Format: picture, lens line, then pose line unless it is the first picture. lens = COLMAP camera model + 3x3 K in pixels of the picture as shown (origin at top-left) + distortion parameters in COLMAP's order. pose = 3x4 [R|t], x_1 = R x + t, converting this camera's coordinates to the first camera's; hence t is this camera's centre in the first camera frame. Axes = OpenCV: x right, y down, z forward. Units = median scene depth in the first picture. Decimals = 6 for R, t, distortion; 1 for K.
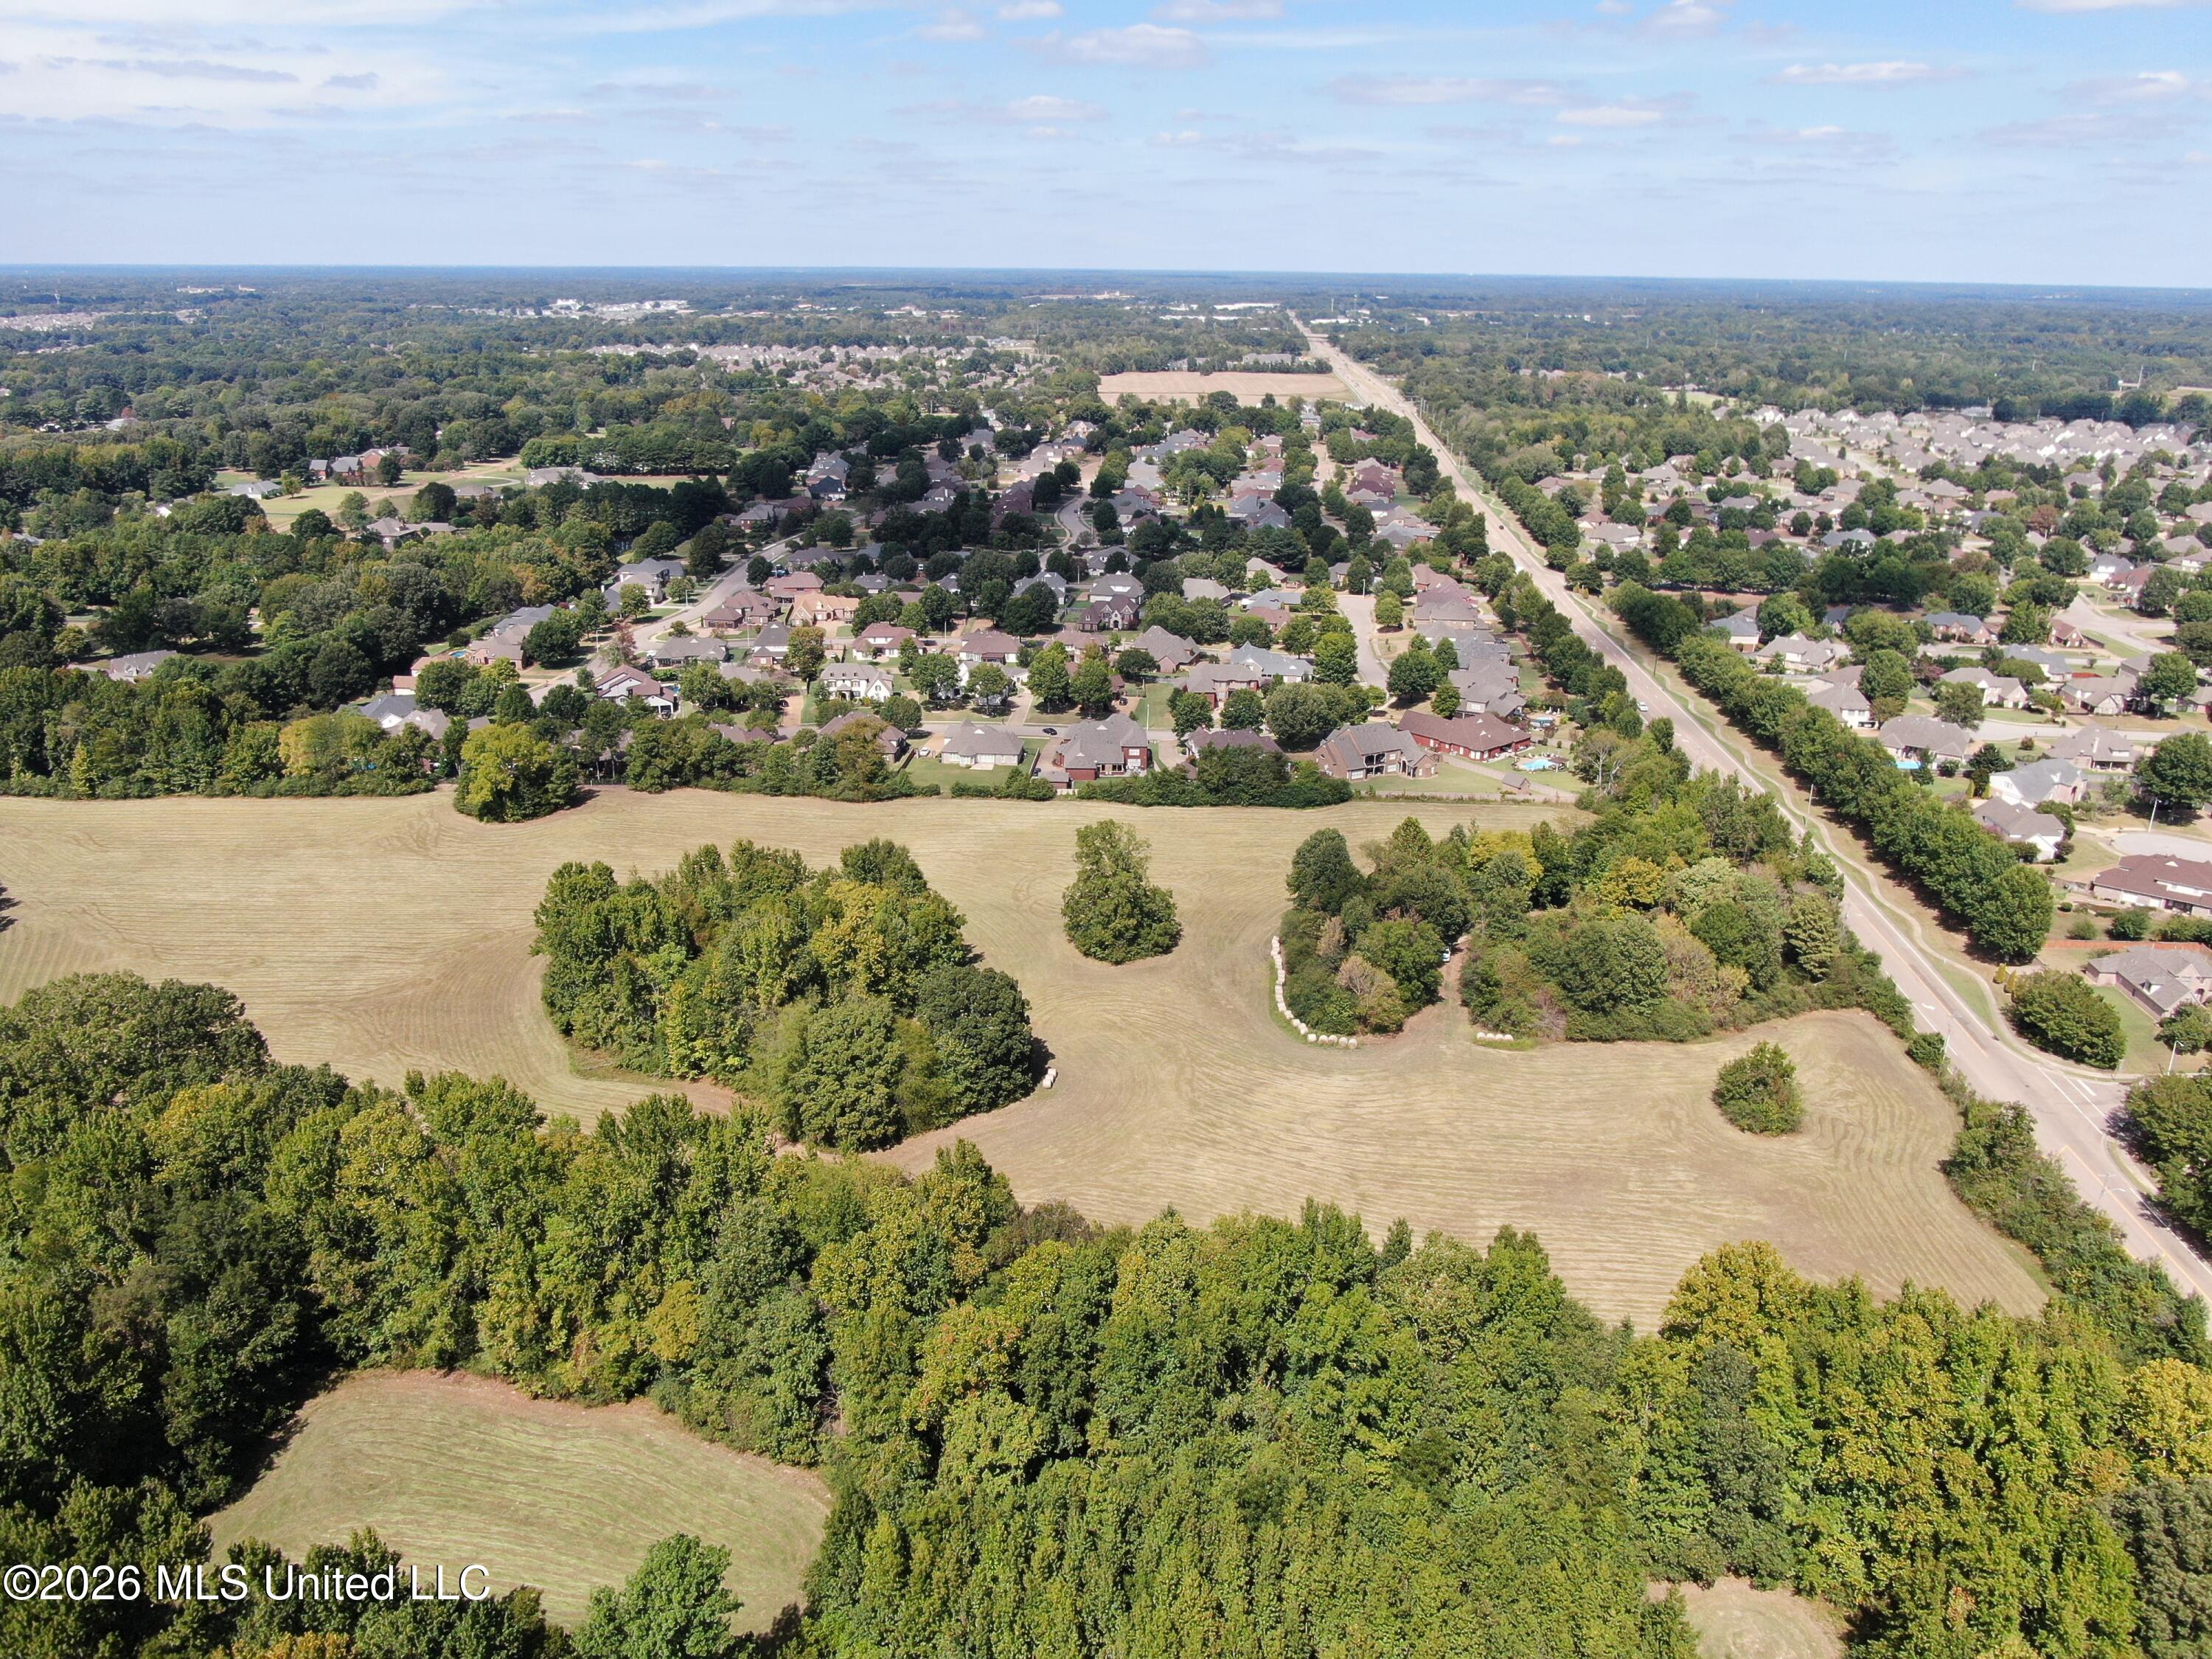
lens RADIAL K [[1597.0, 0, 1107.1], [0, 1597.0, 845.5], [0, 0, 1]] dist [-0.021049, 0.009856]
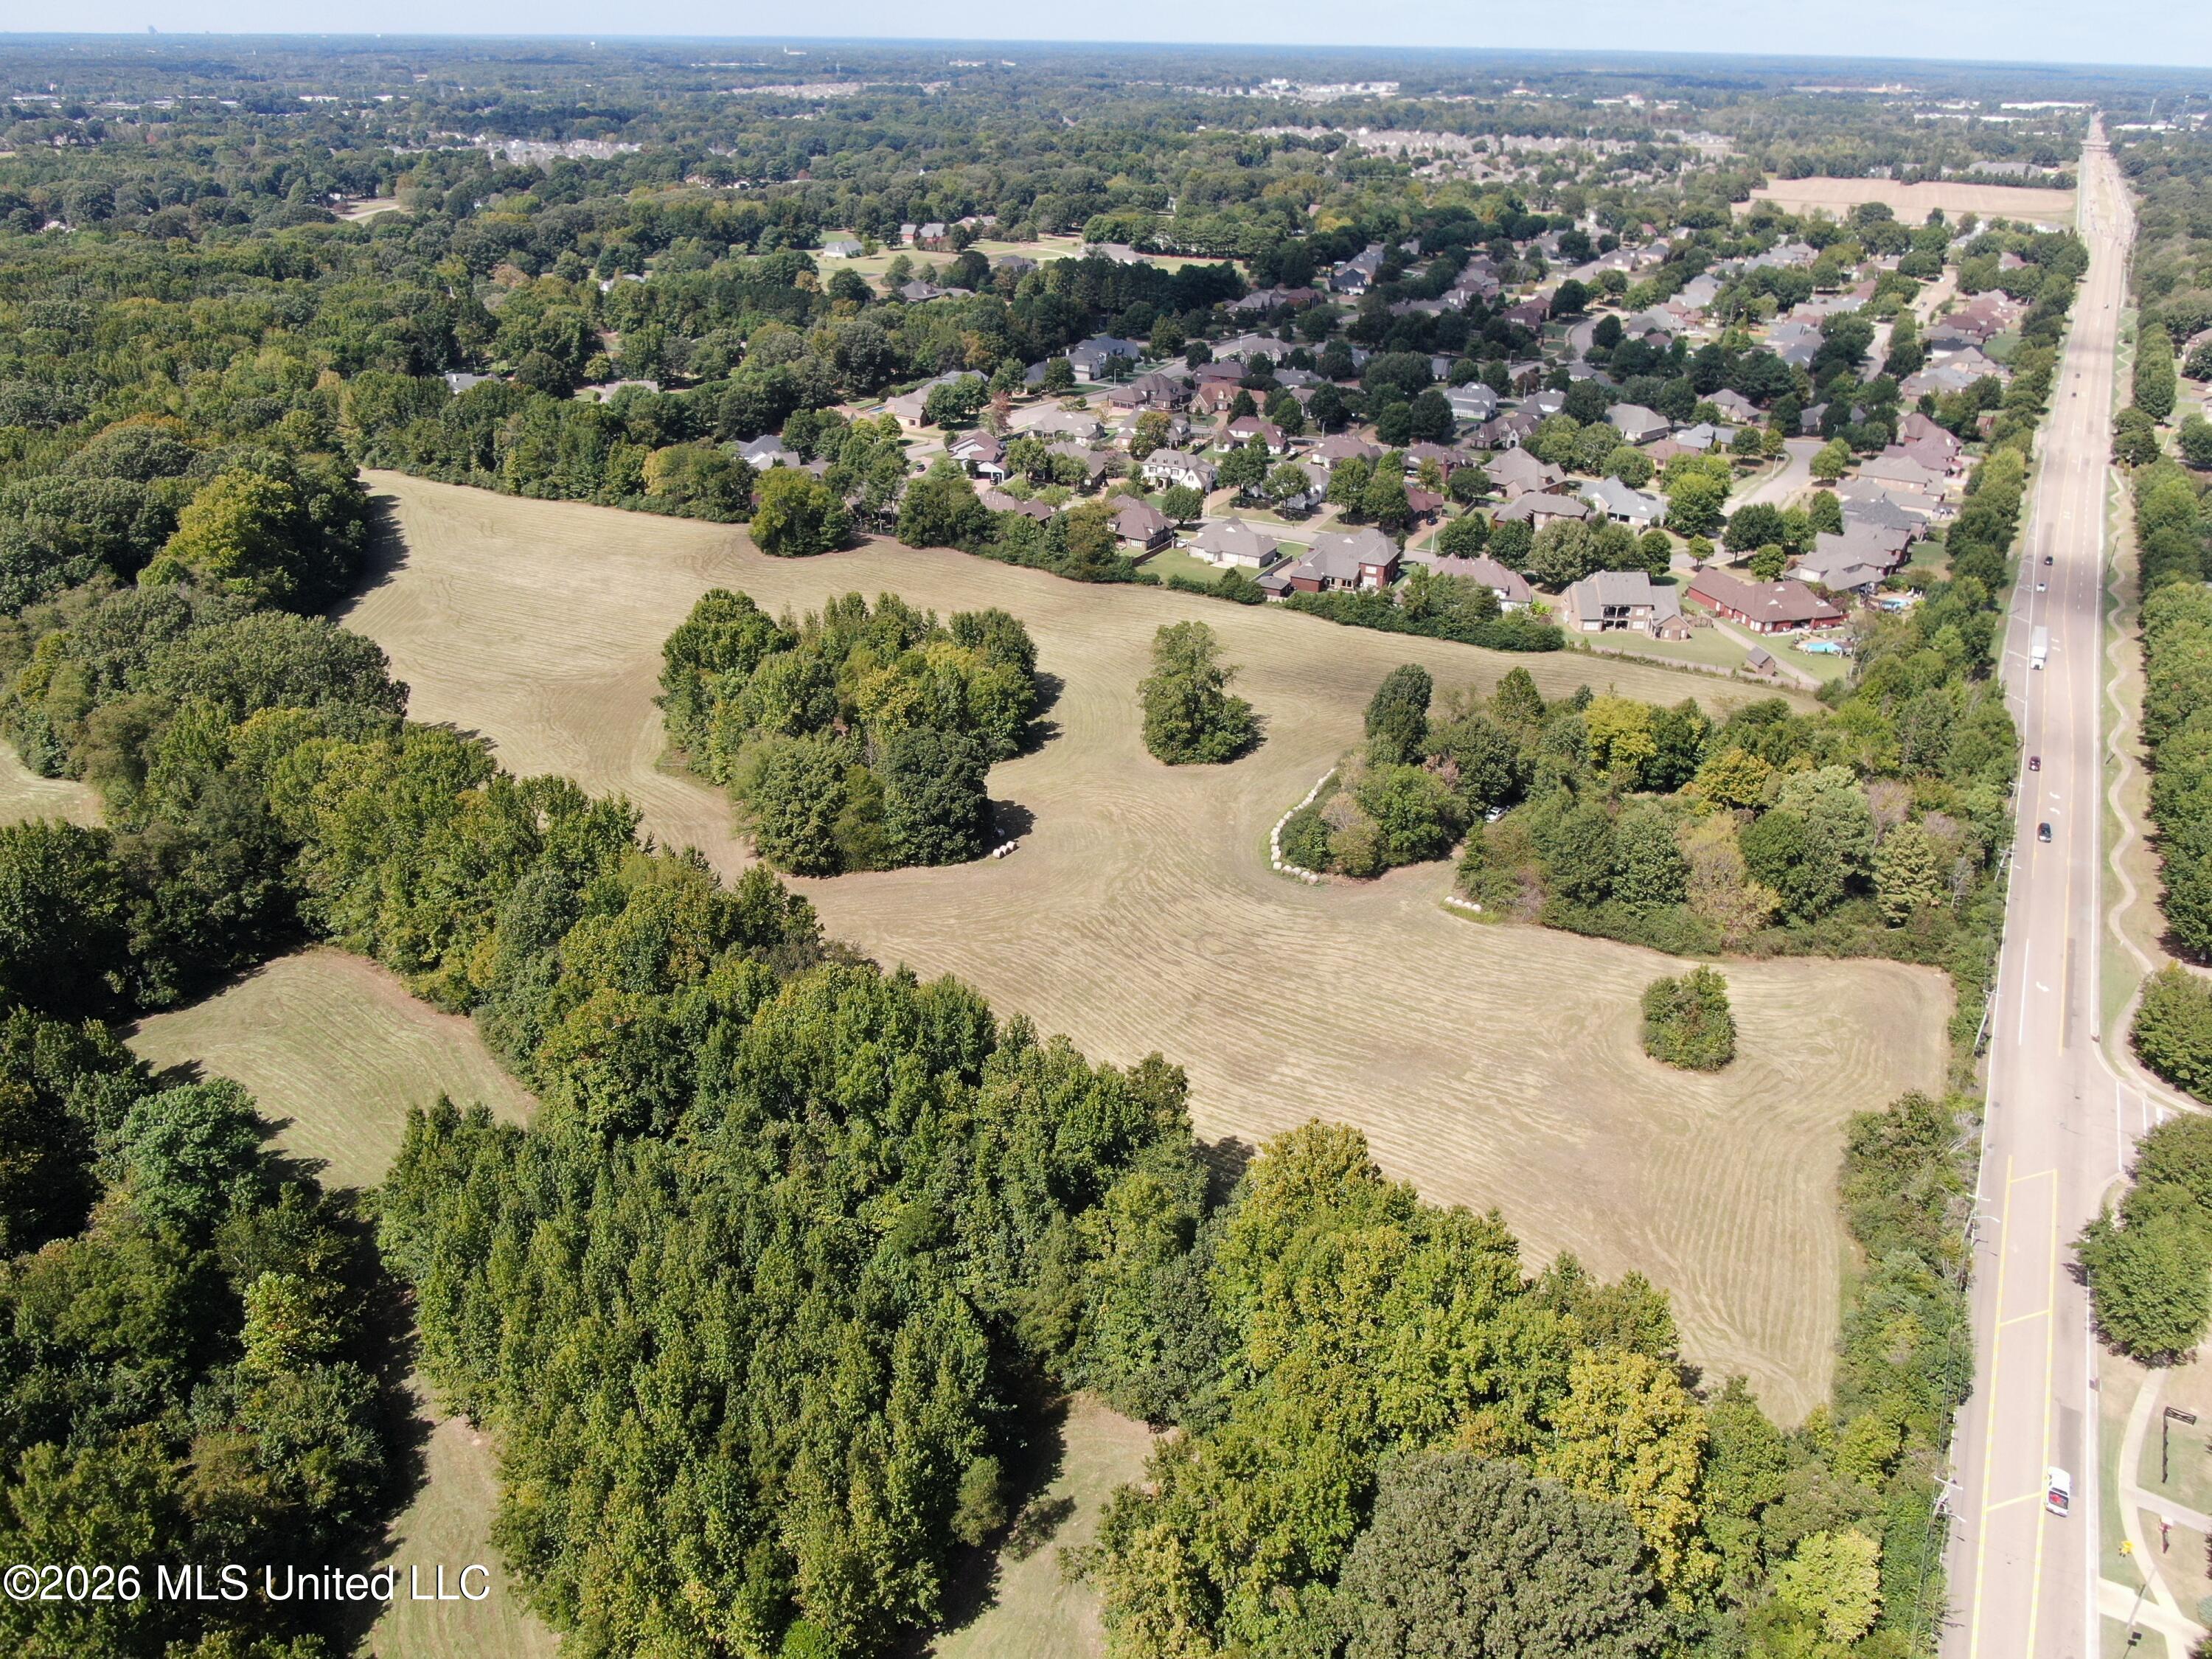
lens RADIAL K [[1597.0, 0, 1102.7], [0, 1597.0, 844.8], [0, 0, 1]] dist [-0.021049, 0.009856]
pose [[0.907131, 0.195113, -0.372886, 0.266482], [-0.150724, 0.977883, 0.145007, -0.011910], [0.392932, -0.075338, 0.916476, 0.044124]]
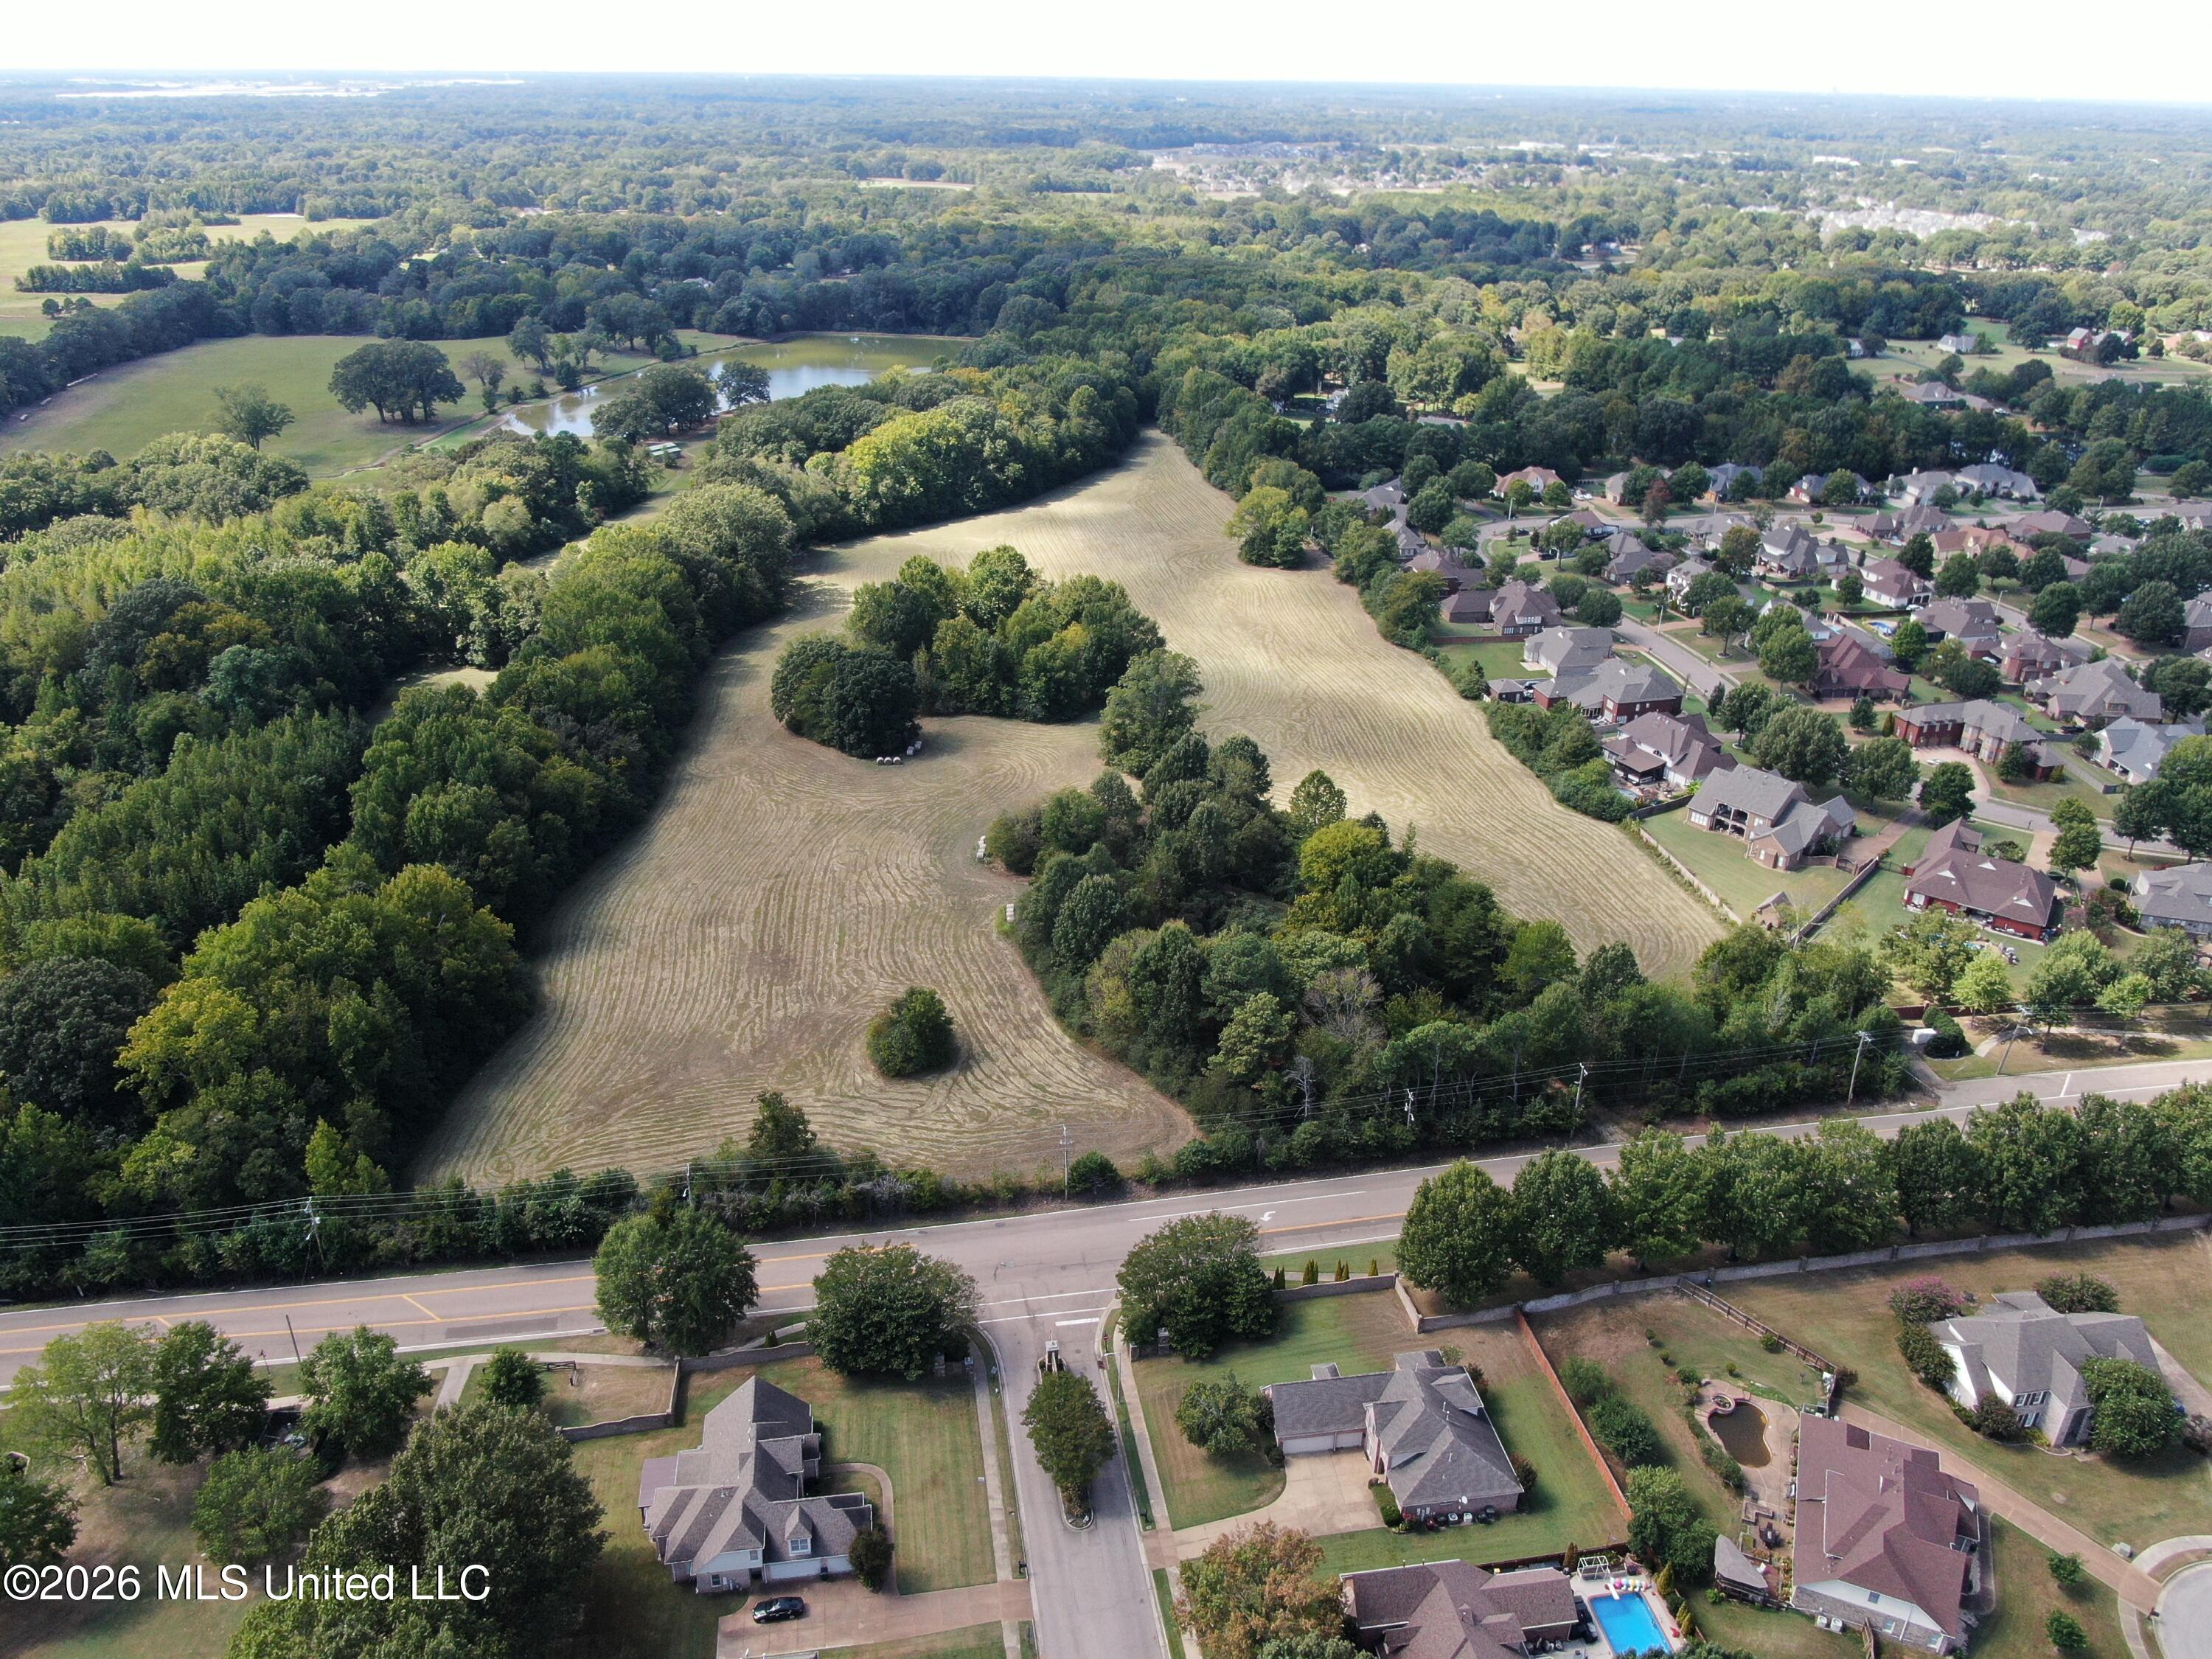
lens RADIAL K [[1597.0, 0, 1110.5], [0, 1597.0, 838.9], [0, 0, 1]] dist [-0.021049, 0.009856]
pose [[0.238552, 0.420547, -0.875348, 0.770009], [-0.348413, 0.878425, 0.327075, -0.189124], [0.906477, 0.226958, 0.356074, 0.461978]]
